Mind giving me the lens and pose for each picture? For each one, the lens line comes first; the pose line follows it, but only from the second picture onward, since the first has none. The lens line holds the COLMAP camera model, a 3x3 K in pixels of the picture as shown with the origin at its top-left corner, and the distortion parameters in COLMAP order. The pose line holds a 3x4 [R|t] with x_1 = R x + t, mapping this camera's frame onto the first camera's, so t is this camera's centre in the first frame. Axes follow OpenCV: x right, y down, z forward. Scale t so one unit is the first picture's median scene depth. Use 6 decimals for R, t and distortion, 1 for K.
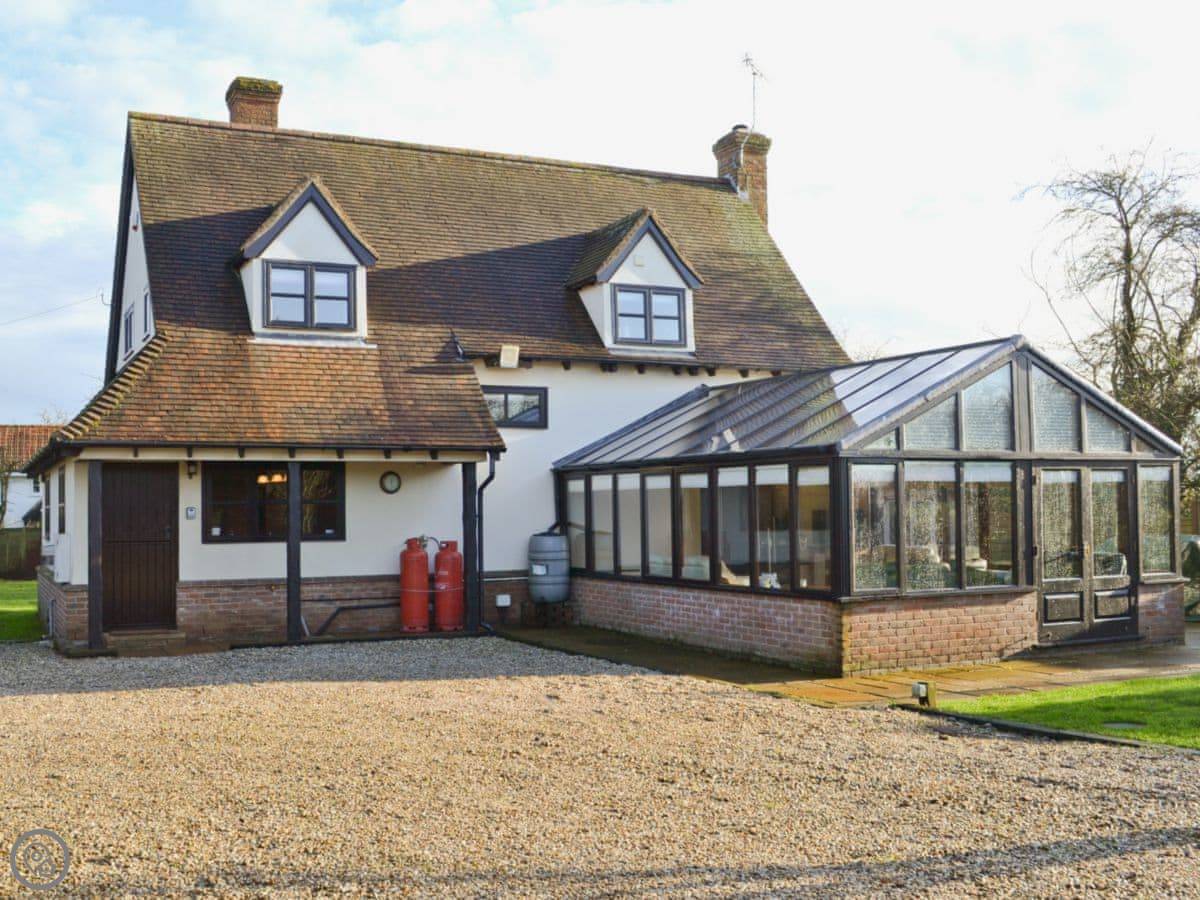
lens RADIAL K [[1188.2, 0, 562.0], [0, 1188.2, 449.9], [0, 0, 1]] dist [-0.099567, 0.009455]
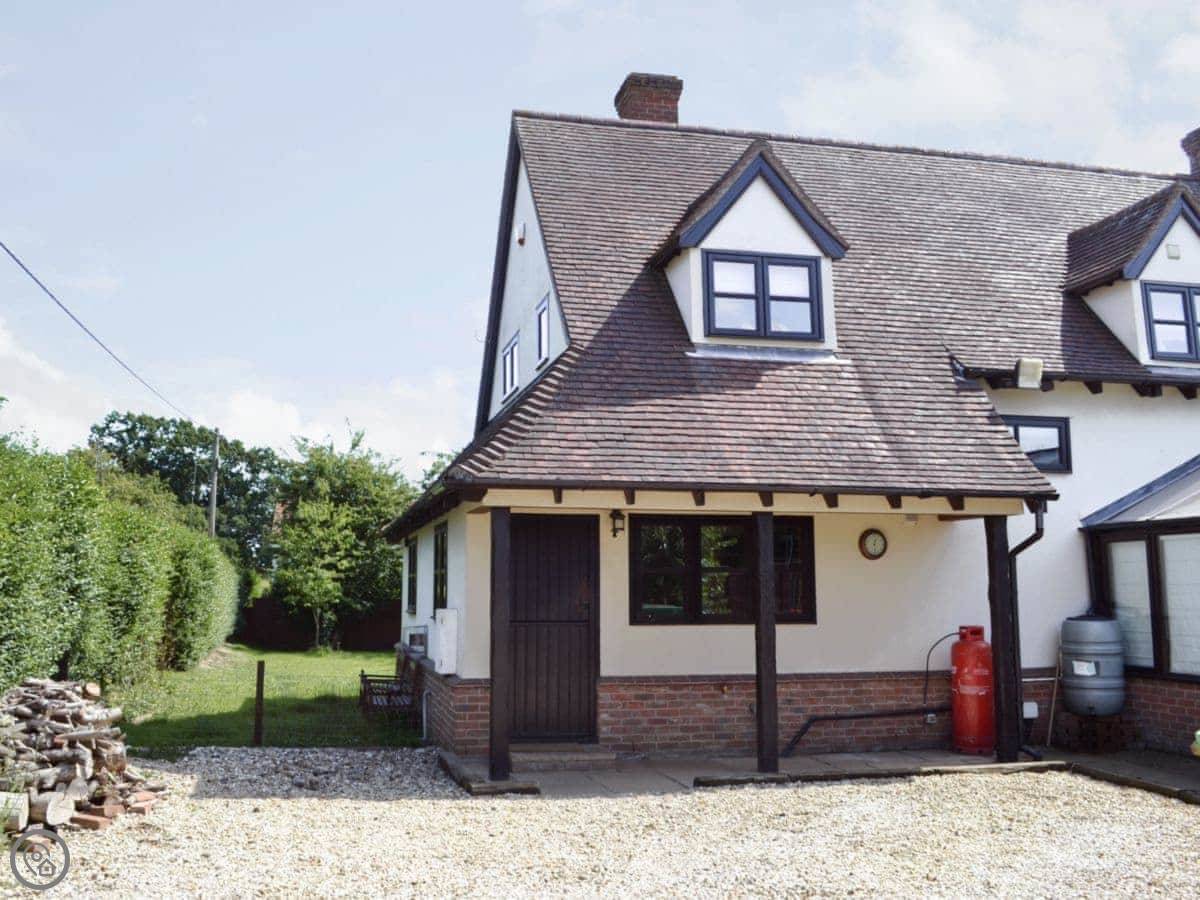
lens RADIAL K [[1074.4, 0, 579.9], [0, 1074.4, 422.5], [0, 0, 1]] dist [-0.058127, 0.002148]
pose [[0.973645, -0.019481, -0.227236, -0.173916], [-0.003858, 0.994796, -0.101818, 0.020906], [0.228037, 0.100011, 0.968502, 0.314811]]
